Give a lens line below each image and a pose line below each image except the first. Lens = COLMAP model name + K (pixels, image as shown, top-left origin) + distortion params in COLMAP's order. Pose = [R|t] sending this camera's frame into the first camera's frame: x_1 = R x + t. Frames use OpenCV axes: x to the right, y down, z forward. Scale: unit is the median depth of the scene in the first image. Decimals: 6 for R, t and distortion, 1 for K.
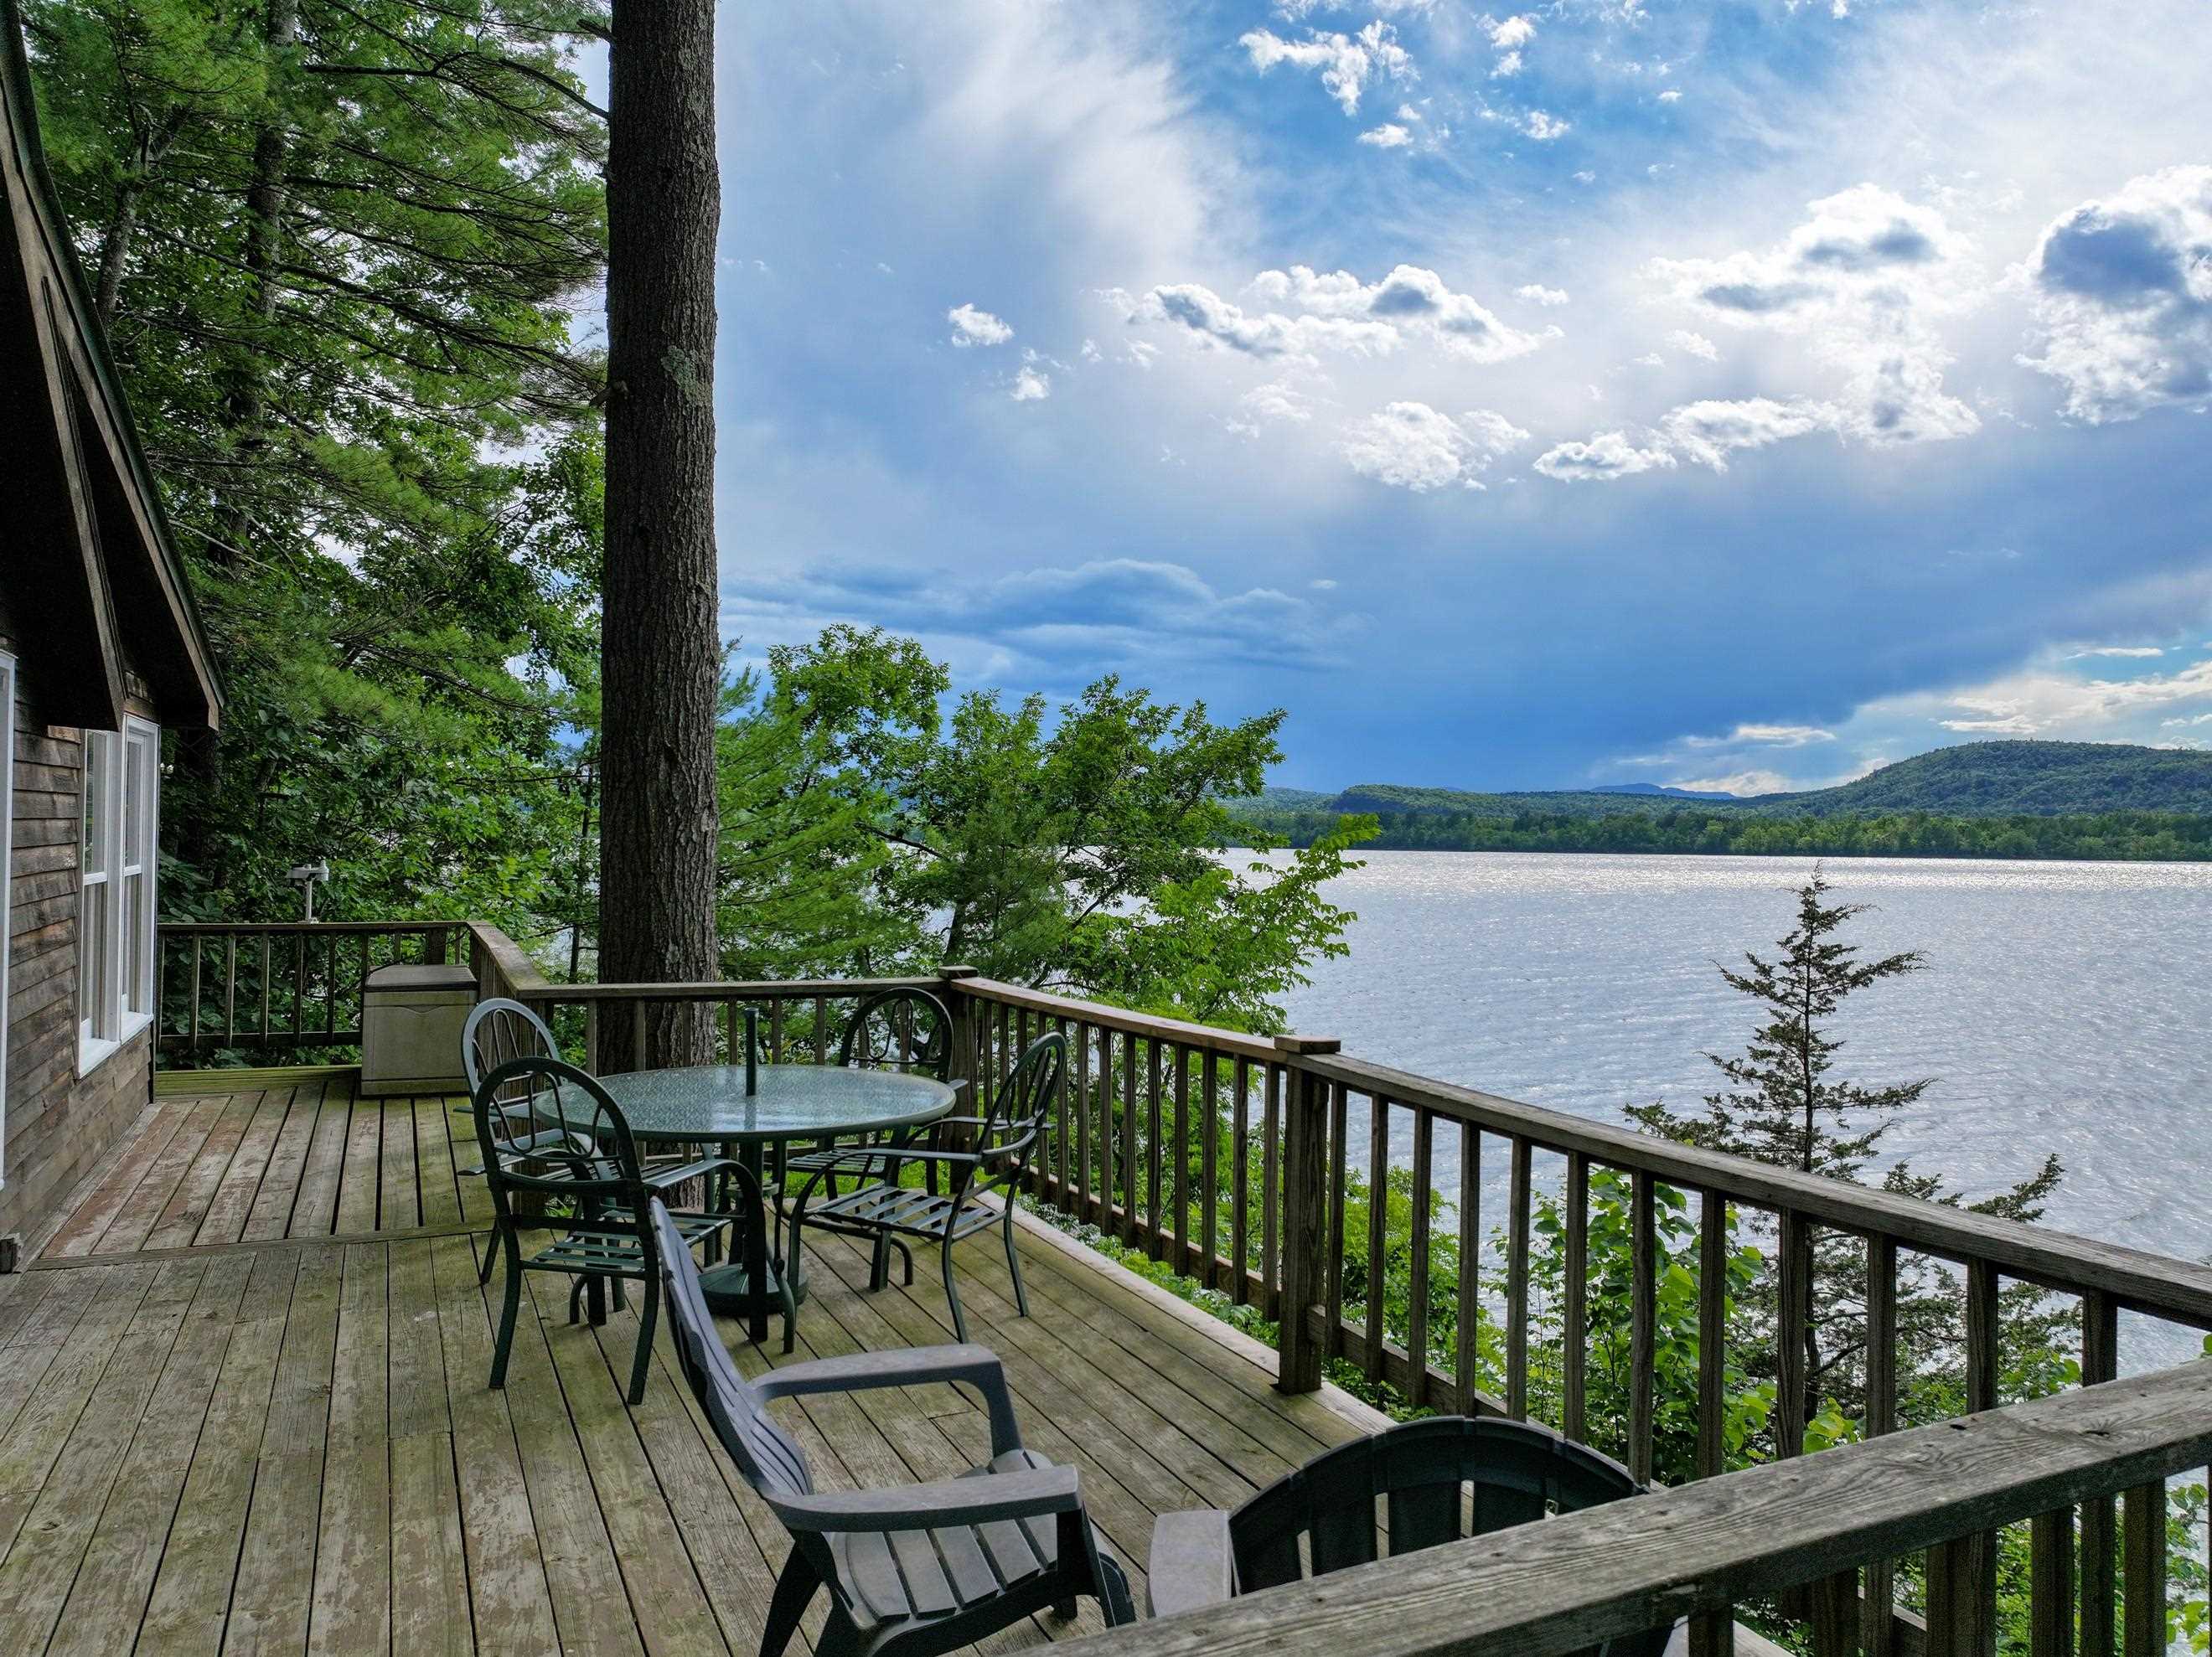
lens RADIAL K [[1541.2, 0, 1107.2], [0, 1541.2, 831.2], [0, 0, 1]] dist [0.004970, 0.014011]
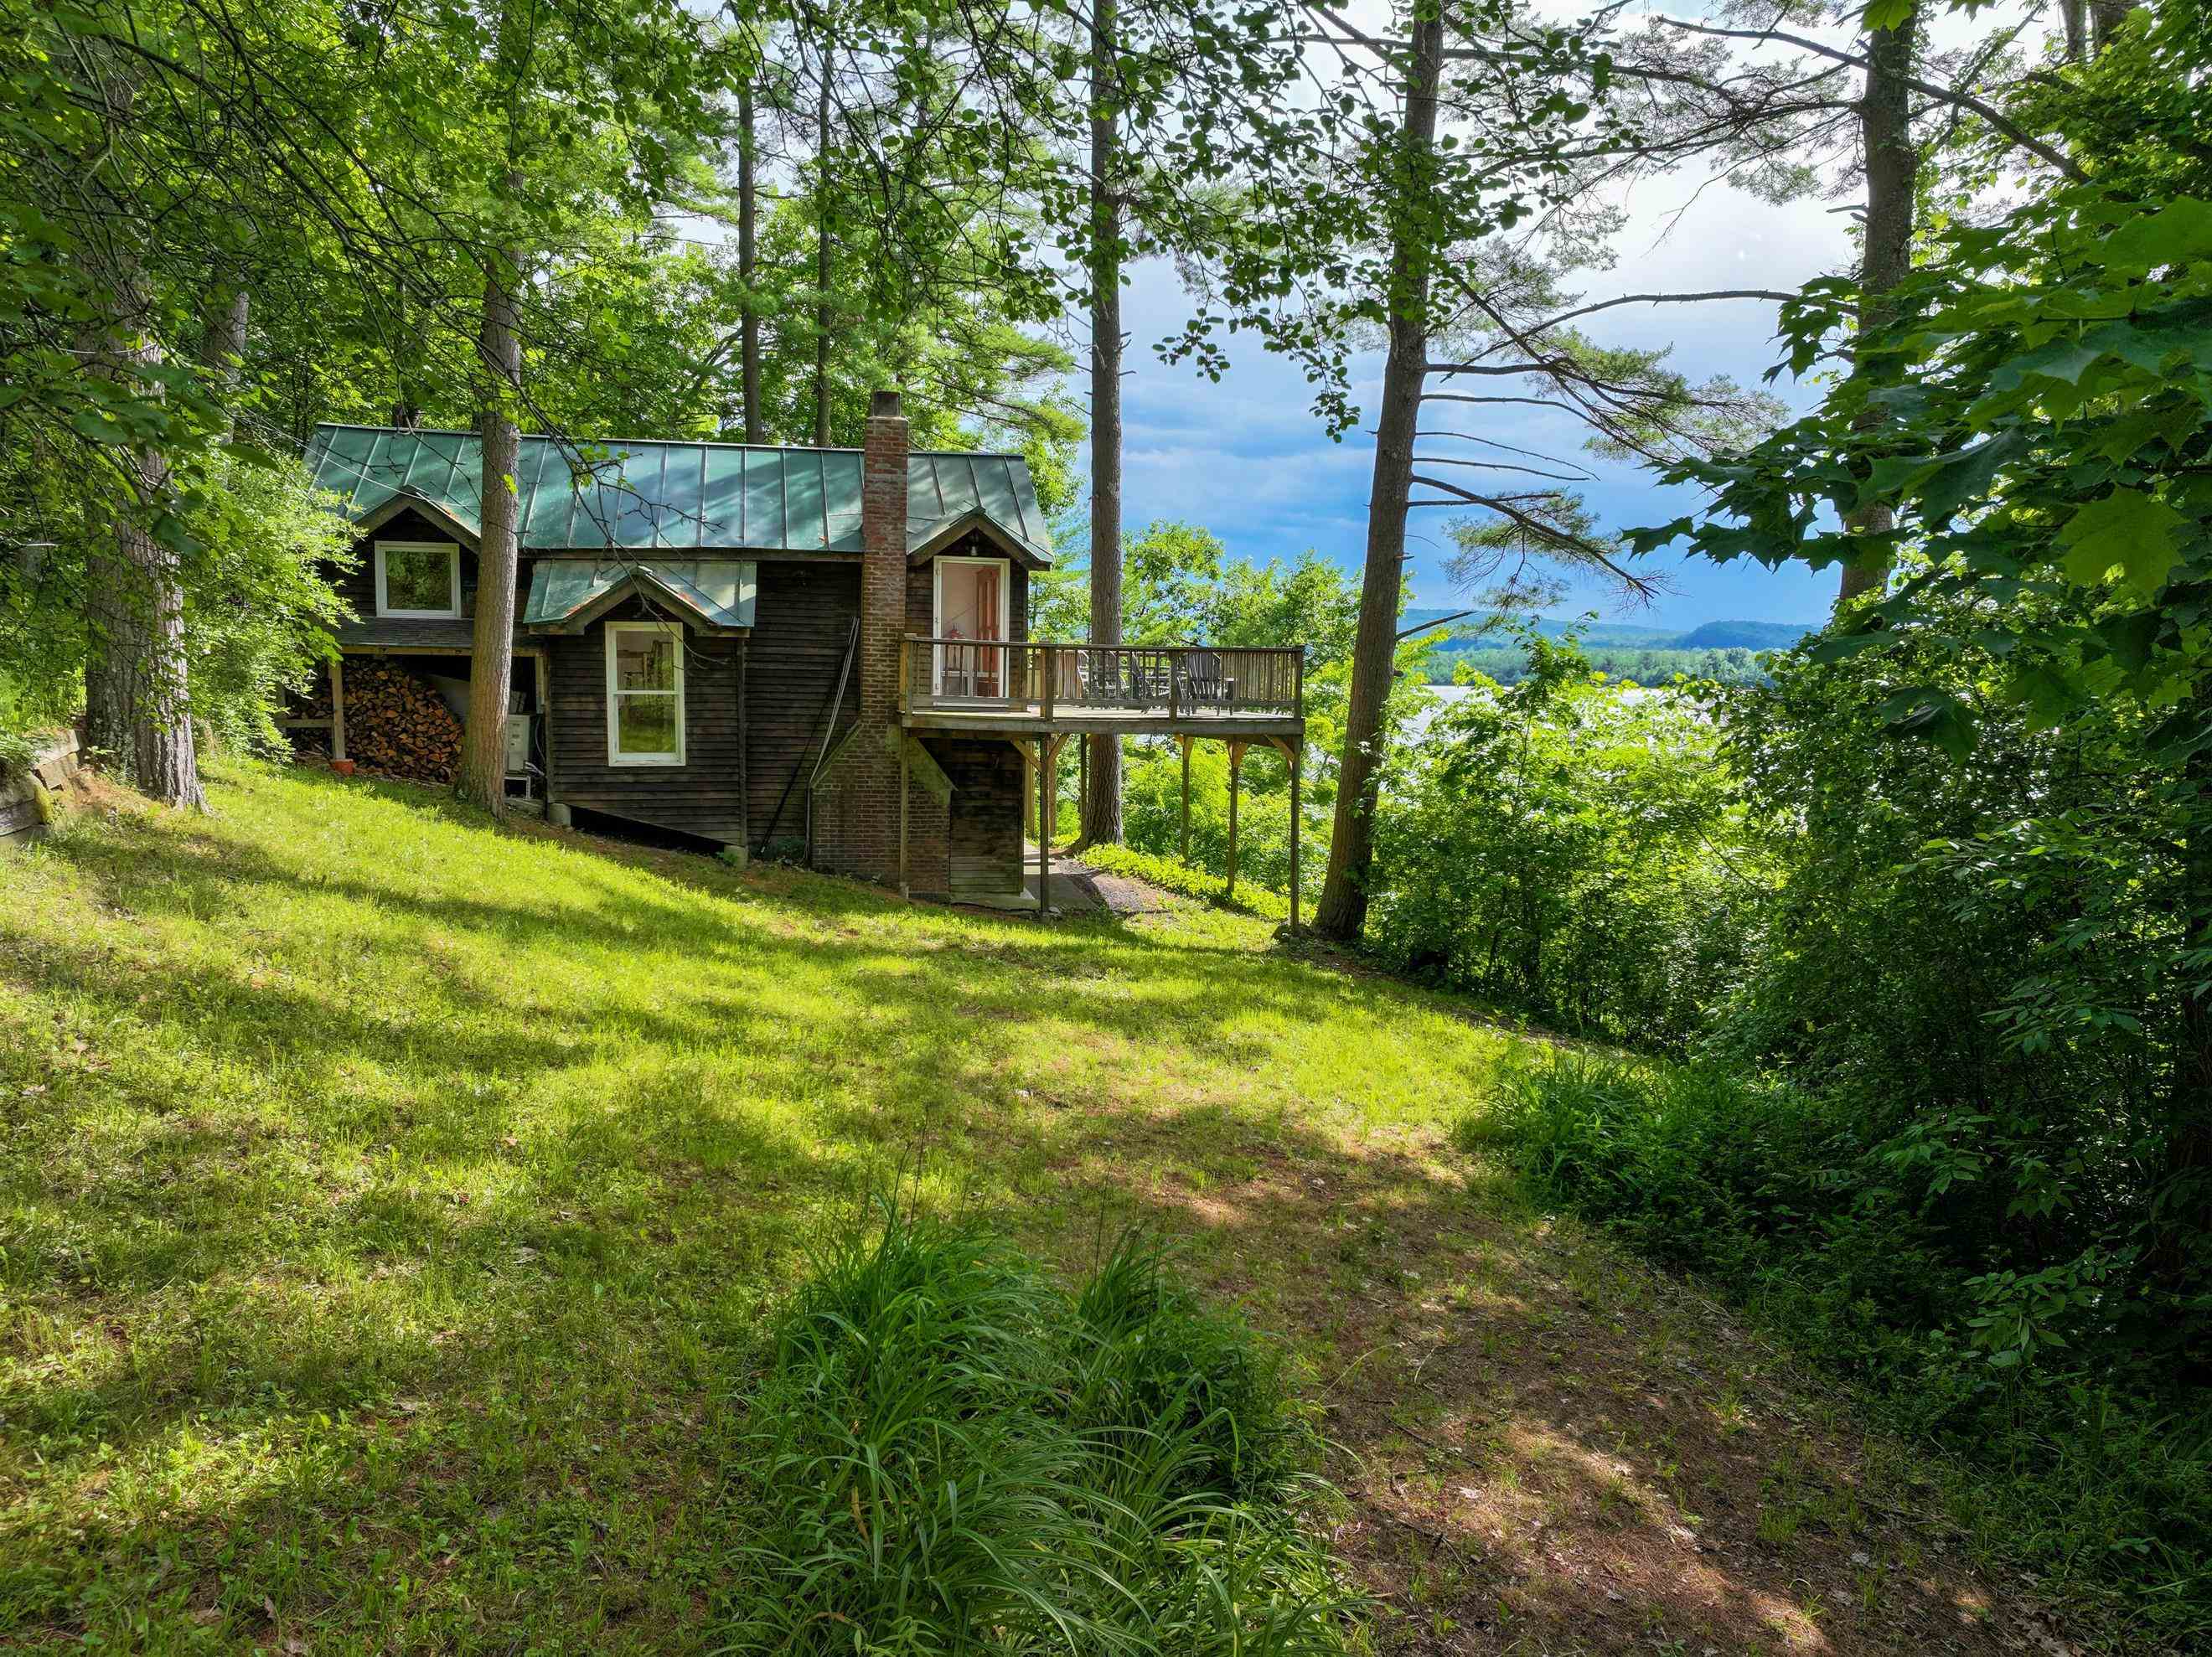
lens RADIAL K [[1541.2, 0, 1109.0], [0, 1541.2, 829.7], [0, 0, 1]] dist [0.004970, 0.014011]
pose [[0.979512, 0.020852, -0.200304, 0.117341], [-0.000061, 0.994656, 0.103247, 0.032652], [0.201386, -0.101119, 0.974278, -0.701259]]
